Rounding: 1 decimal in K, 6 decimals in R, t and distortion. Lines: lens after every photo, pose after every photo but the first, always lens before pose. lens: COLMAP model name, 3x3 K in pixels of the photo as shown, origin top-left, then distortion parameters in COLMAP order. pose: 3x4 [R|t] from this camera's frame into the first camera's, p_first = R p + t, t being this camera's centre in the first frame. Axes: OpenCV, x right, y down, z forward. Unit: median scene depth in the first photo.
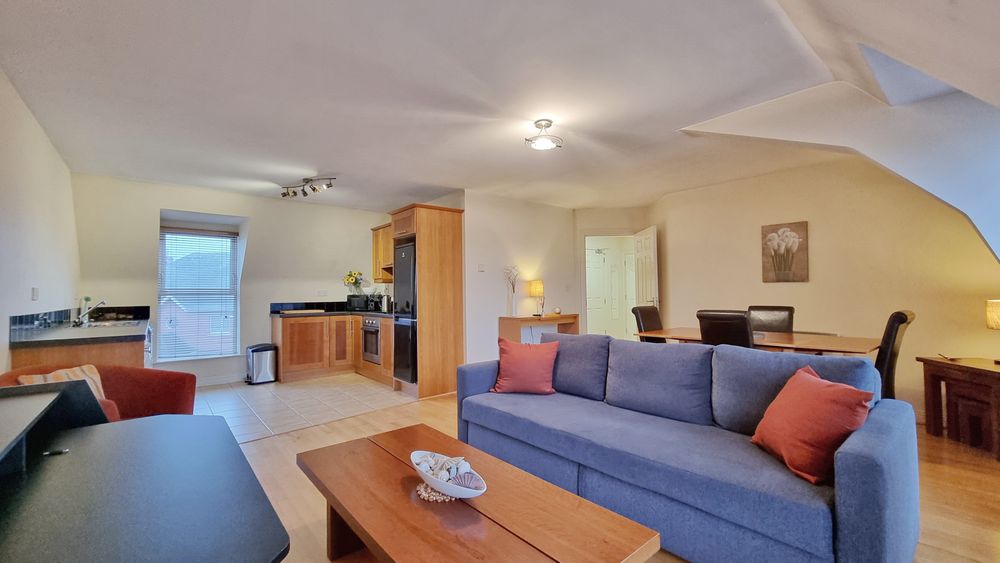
lens RADIAL K [[409.6, 0, 500.0], [0, 409.6, 281.5], [0, 0, 1]] dist [0.001082, -0.000003]
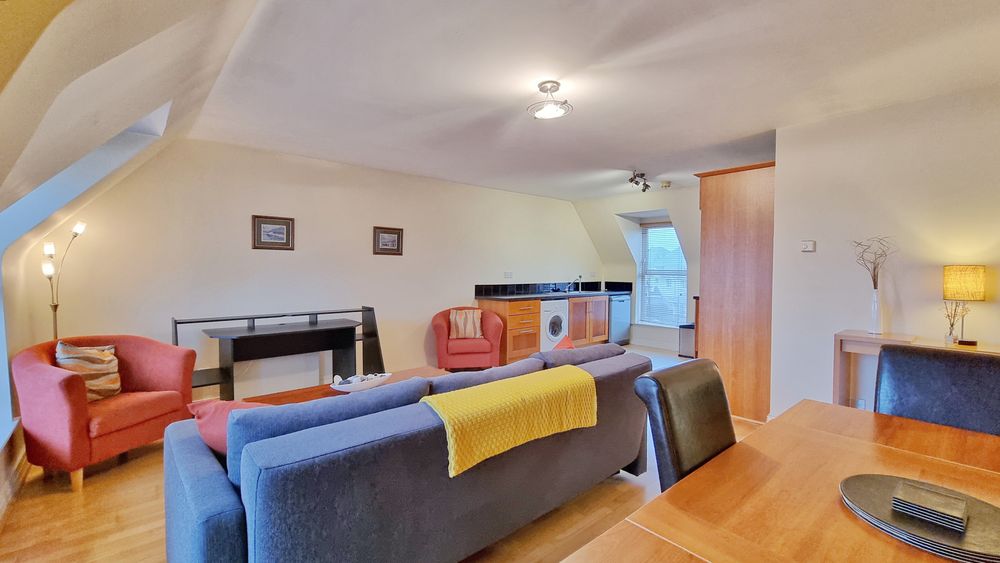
lens RADIAL K [[424.4, 0, 500.0], [0, 424.4, 281.5], [0, 0, 1]] dist [-0.001995, -0.000298]
pose [[0.018601, 0.043339, -0.998887, 0.733121], [0.026078, 0.998699, 0.043817, -0.023470], [0.999487, -0.026864, 0.017446, 0.667525]]
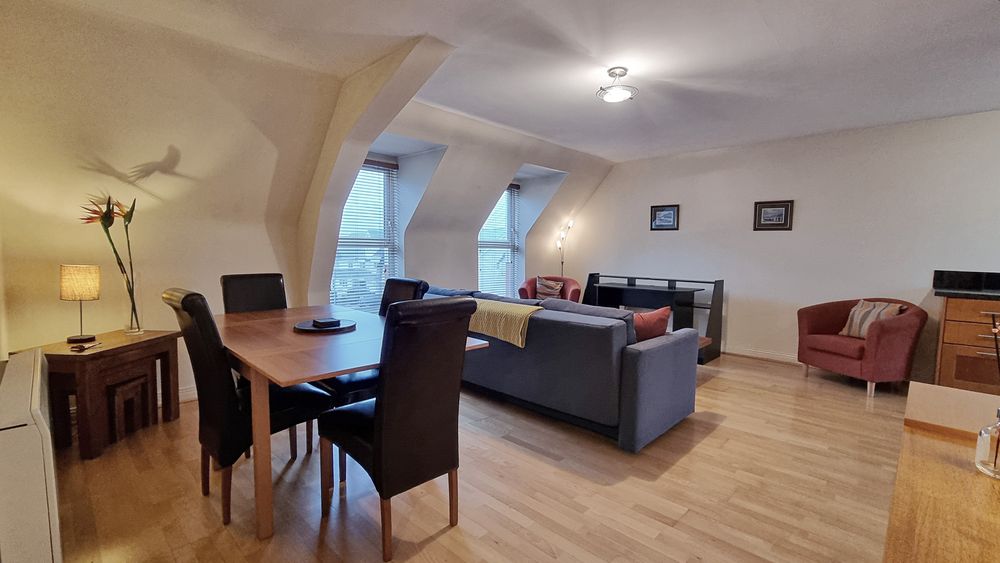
lens RADIAL K [[434.0, 0, 503.4], [0, 434.0, 280.9], [0, 0, 1]] dist [-0.000071, -0.000146]
pose [[-0.994392, 0.004822, -0.105648, 0.350387], [-0.000066, 0.998931, 0.046221, 0.028469], [0.105758, 0.045969, -0.993329, 1.477065]]
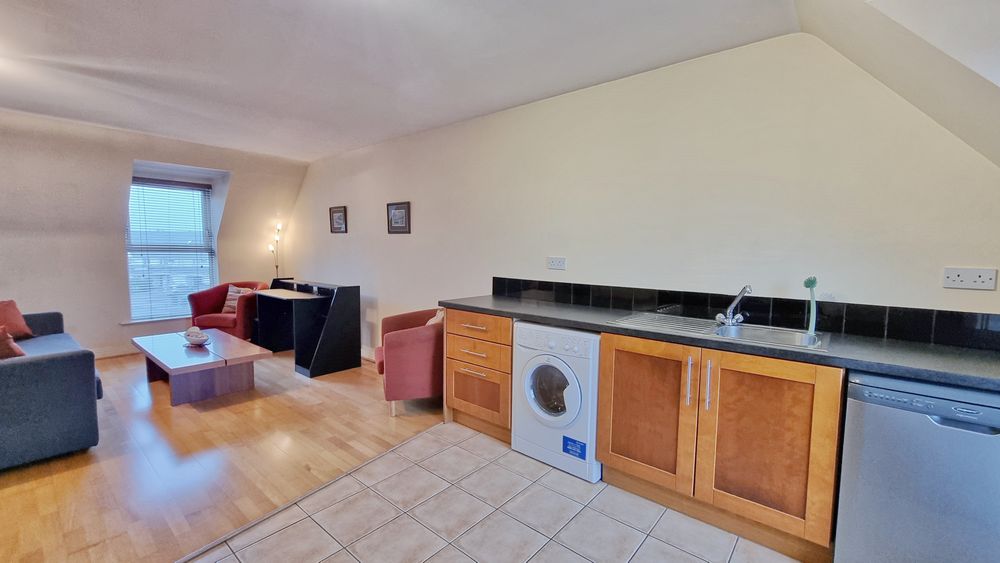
lens RADIAL K [[409.6, 0, 500.0], [0, 409.6, 281.5], [0, 0, 1]] dist [0.001082, -0.000003]
pose [[-0.986643, 0.010650, -0.162547, -0.593476], [0.002479, 0.998727, 0.050386, 0.016030], [0.162877, 0.049310, -0.985413, 1.461599]]
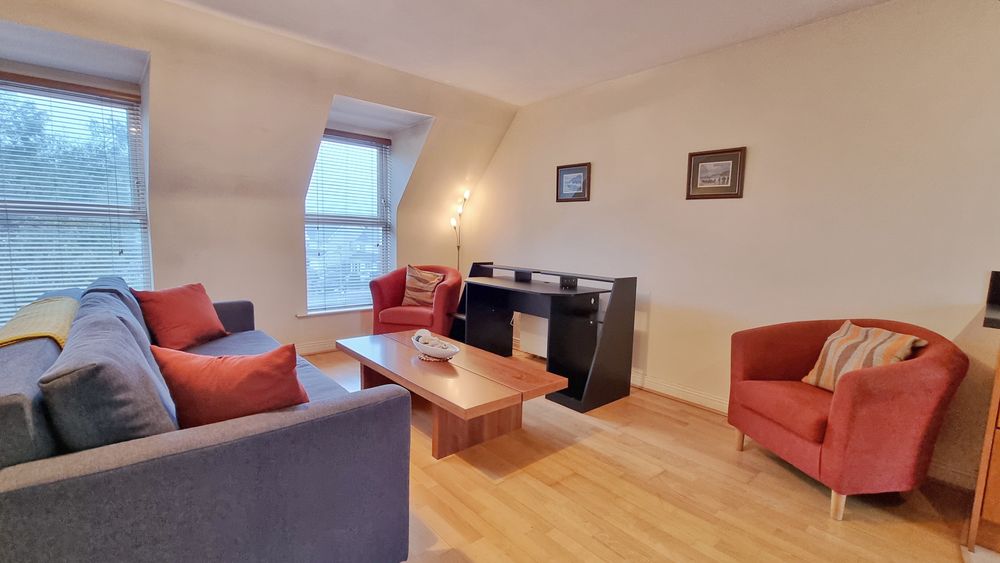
lens RADIAL K [[434.0, 0, 503.4], [0, 434.0, 280.9], [0, 0, 1]] dist [-0.000071, -0.000146]
pose [[-0.999663, -0.016561, -0.020005, -0.145032], [-0.018085, 0.996744, 0.078575, 0.031468], [0.018638, 0.078910, -0.996707, 1.097164]]
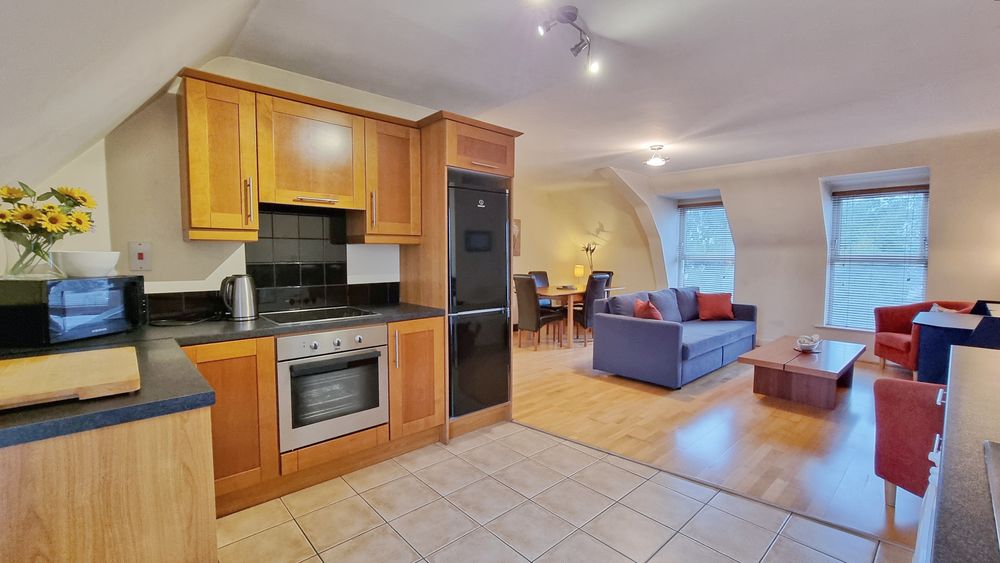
lens RADIAL K [[424.4, 0, 500.0], [0, 424.4, 281.5], [0, 0, 1]] dist [-0.001995, -0.000298]
pose [[-0.036693, -0.053574, 0.997889, -1.028340], [-0.035447, 0.998003, 0.052277, 0.016370], [-0.998698, -0.033454, -0.038519, 1.194560]]
